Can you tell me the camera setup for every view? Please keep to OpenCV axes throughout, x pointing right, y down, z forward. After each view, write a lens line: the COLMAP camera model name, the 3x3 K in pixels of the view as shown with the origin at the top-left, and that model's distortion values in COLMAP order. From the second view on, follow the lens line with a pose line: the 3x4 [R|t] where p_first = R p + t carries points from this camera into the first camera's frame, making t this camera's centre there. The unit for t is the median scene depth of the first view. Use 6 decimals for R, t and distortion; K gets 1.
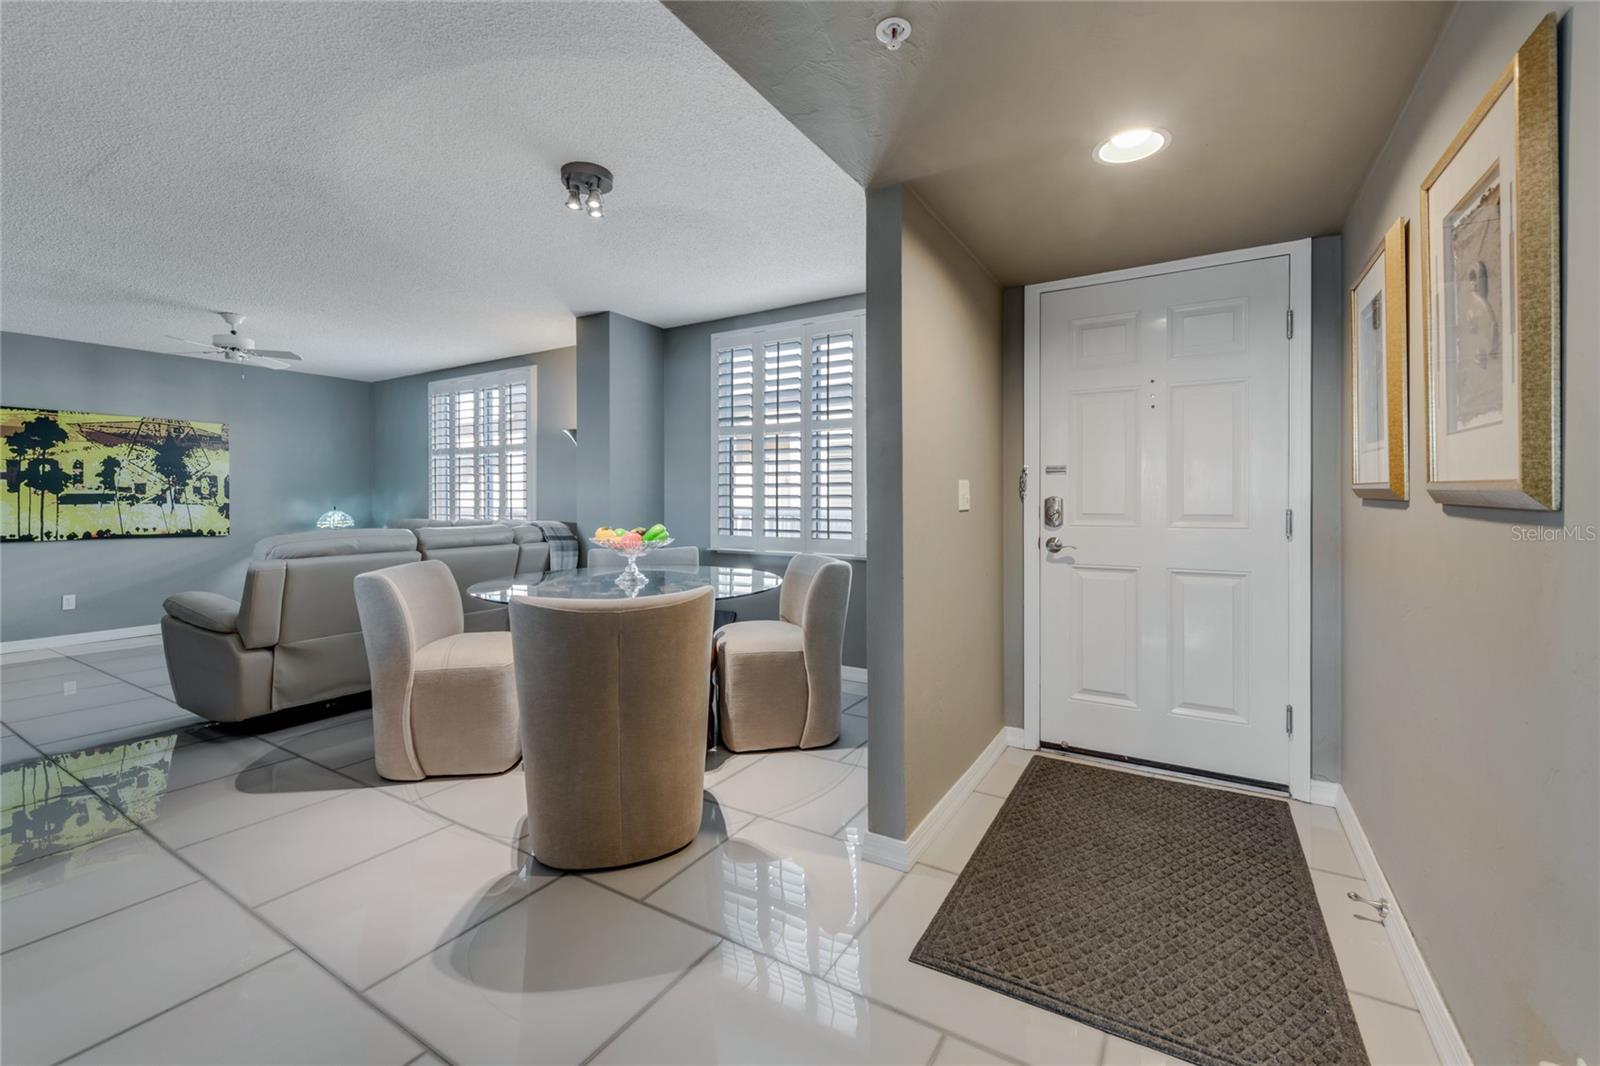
lens RADIAL K [[638.9, 0, 800.9], [0, 638.9, 513.5], [0, 0, 1]] dist [-0.013380, 0.000029]
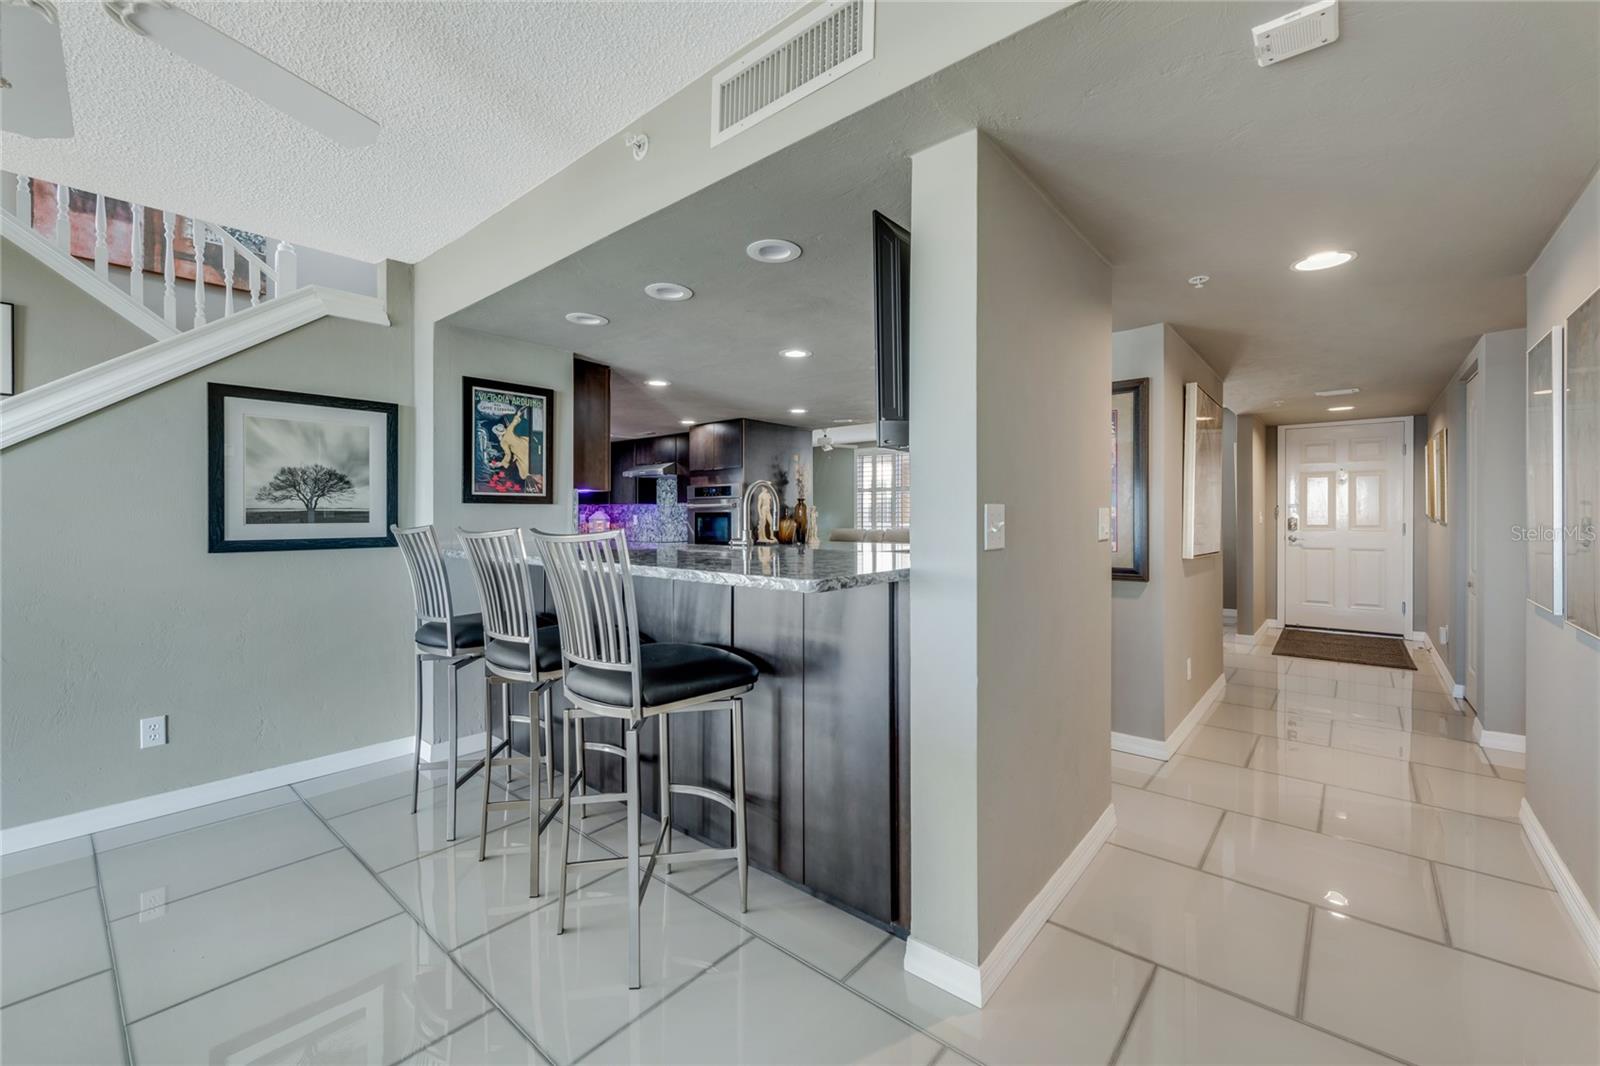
lens RADIAL K [[652.1, 0, 801.3], [0, 652.1, 529.2], [0, 0, 1]] dist [0.001571, -0.000123]
pose [[0.983348, 0.001007, -0.181732, -0.490376], [-0.000213, 0.999990, 0.004390, 0.002472], [0.181735, -0.004278, 0.983338, -0.878108]]
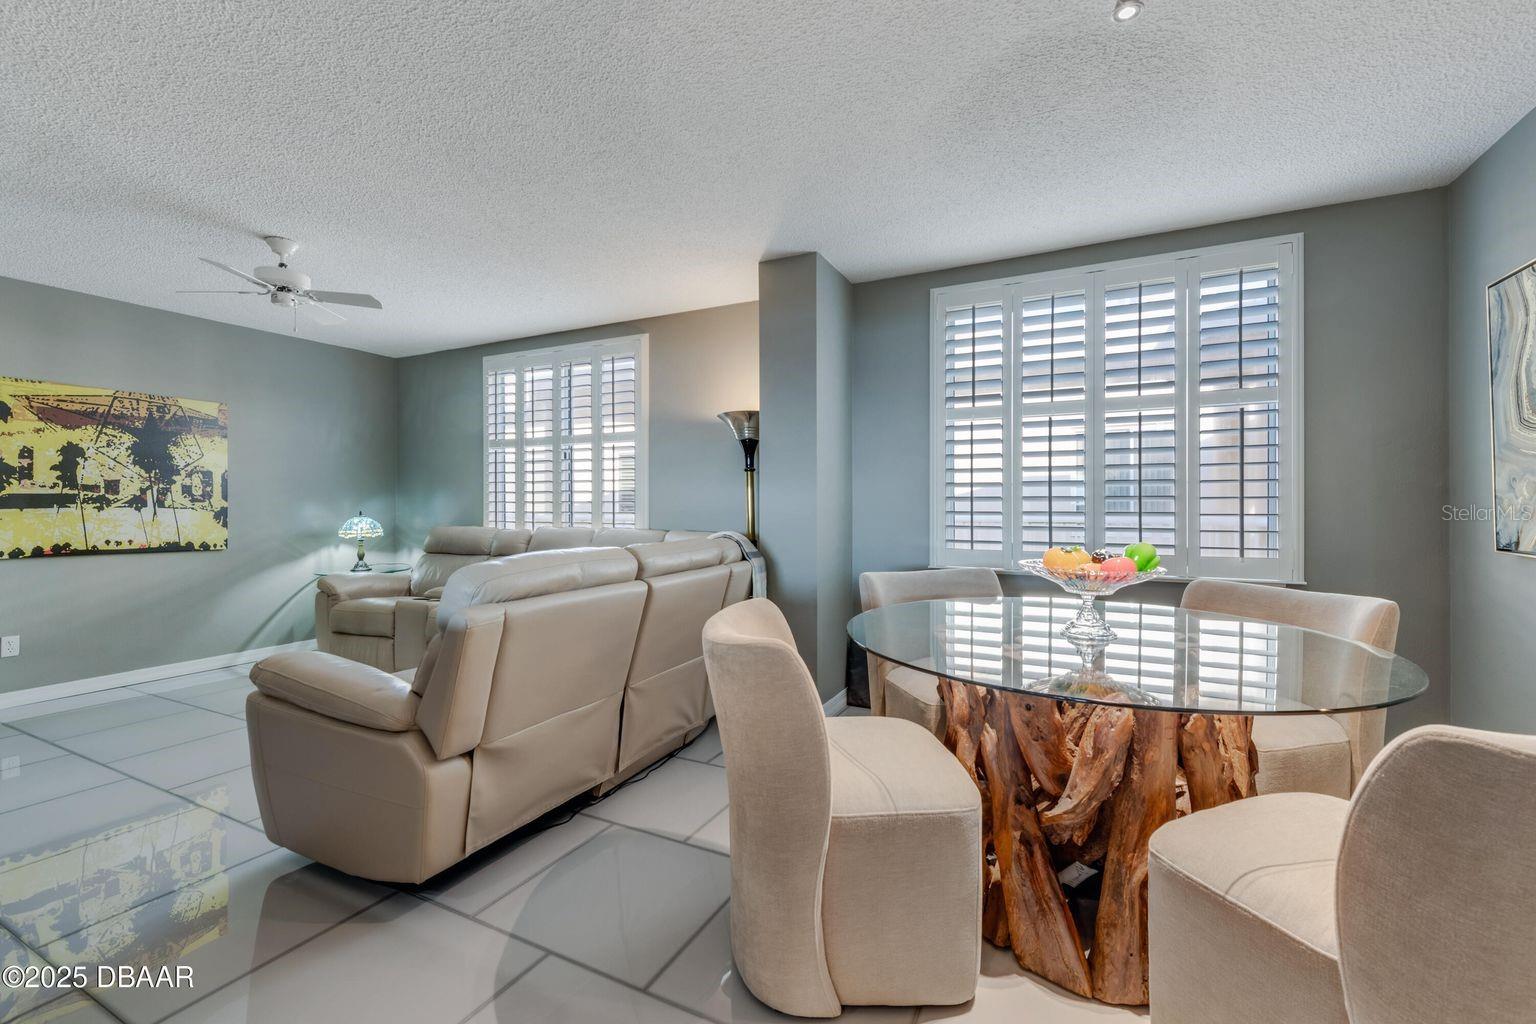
lens RADIAL K [[637.3, 0, 768.0], [0, 637.3, 512.0], [0, 0, 1]] dist [0.000638, -0.000526]
pose [[0.998305, 0.000302, 0.058203, -0.329648], [0.000058, 0.999981, -0.006187, -0.005828], [-0.058204, 0.006180, 0.998286, 0.213759]]
